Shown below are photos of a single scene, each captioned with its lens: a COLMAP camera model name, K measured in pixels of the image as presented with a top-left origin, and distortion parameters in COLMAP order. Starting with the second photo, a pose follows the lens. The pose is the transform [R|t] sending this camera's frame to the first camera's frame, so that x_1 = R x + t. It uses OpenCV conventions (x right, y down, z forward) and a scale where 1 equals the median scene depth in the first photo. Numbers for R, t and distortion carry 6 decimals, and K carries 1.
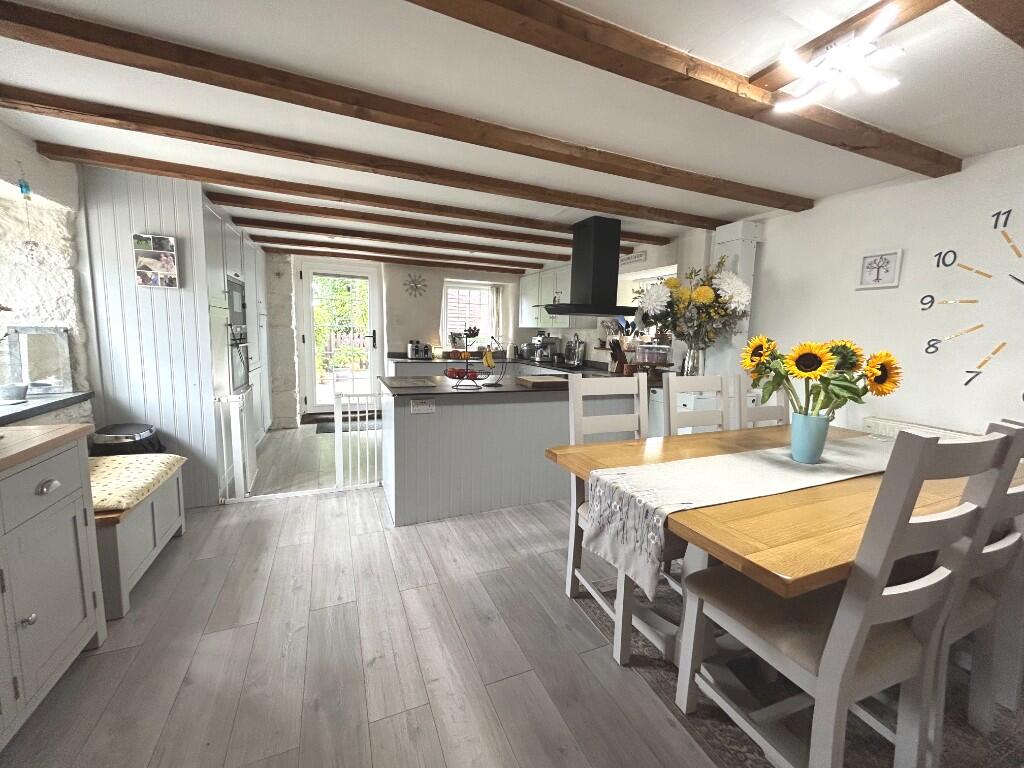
lens RADIAL K [[405.4, 0, 511.9], [0, 405.4, 386.5], [0, 0, 1]] dist [-0.002414, 0.001595]
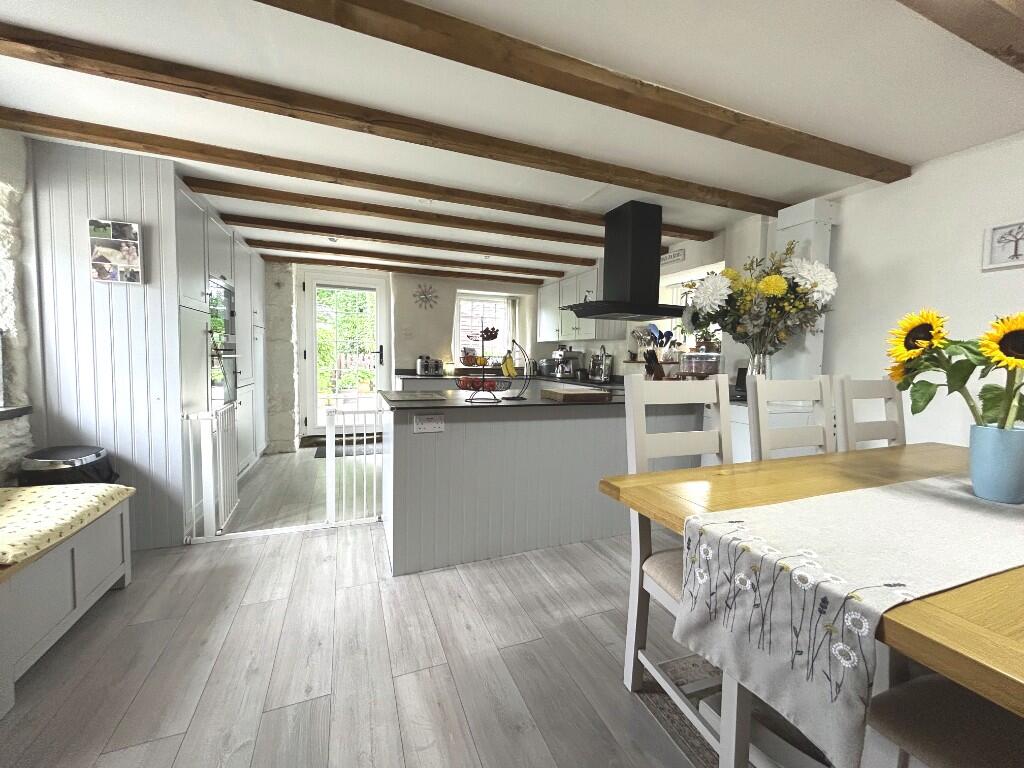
lens RADIAL K [[405.4, 0, 512.5], [0, 405.4, 386.4], [0, 0, 1]] dist [-0.002414, 0.001595]
pose [[0.999580, -0.005599, -0.028443, -0.030525], [0.003883, 0.998189, -0.060036, 0.023675], [0.028727, 0.059900, 0.997791, 0.193965]]
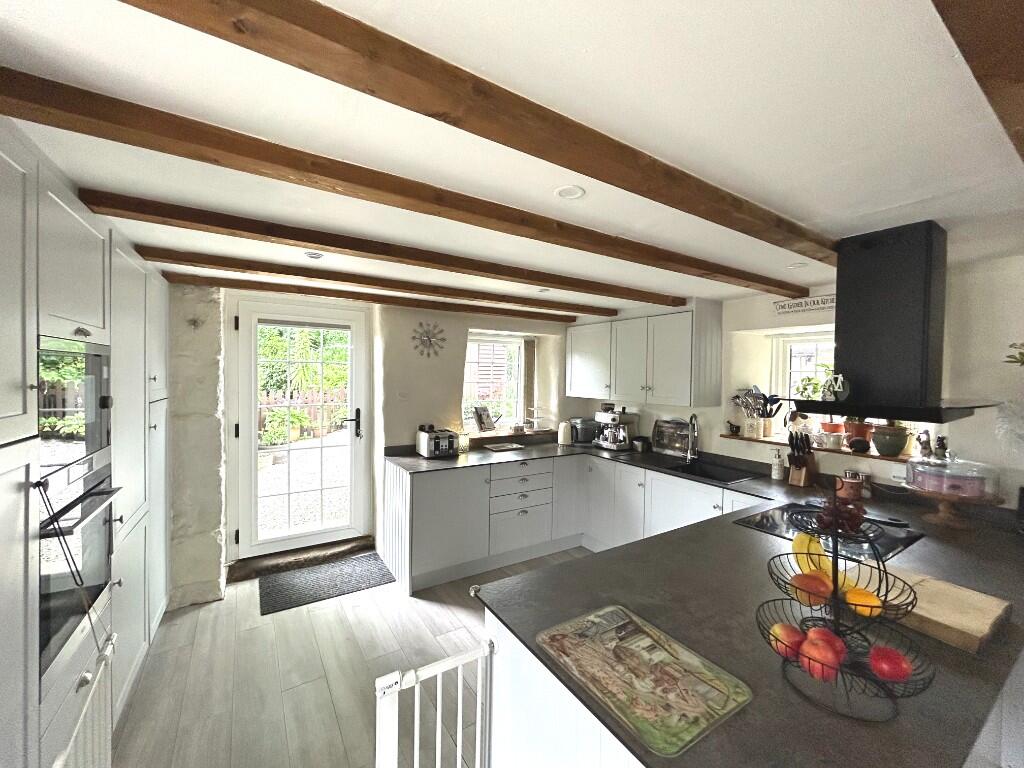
lens RADIAL K [[405.4, 0, 511.1], [0, 405.4, 387.9], [0, 0, 1]] dist [-0.002414, 0.001595]
pose [[0.986756, -0.017849, 0.161228, -0.445413], [0.033177, 0.995124, -0.092883, -0.226490], [-0.158784, 0.097002, 0.982537, 0.735542]]
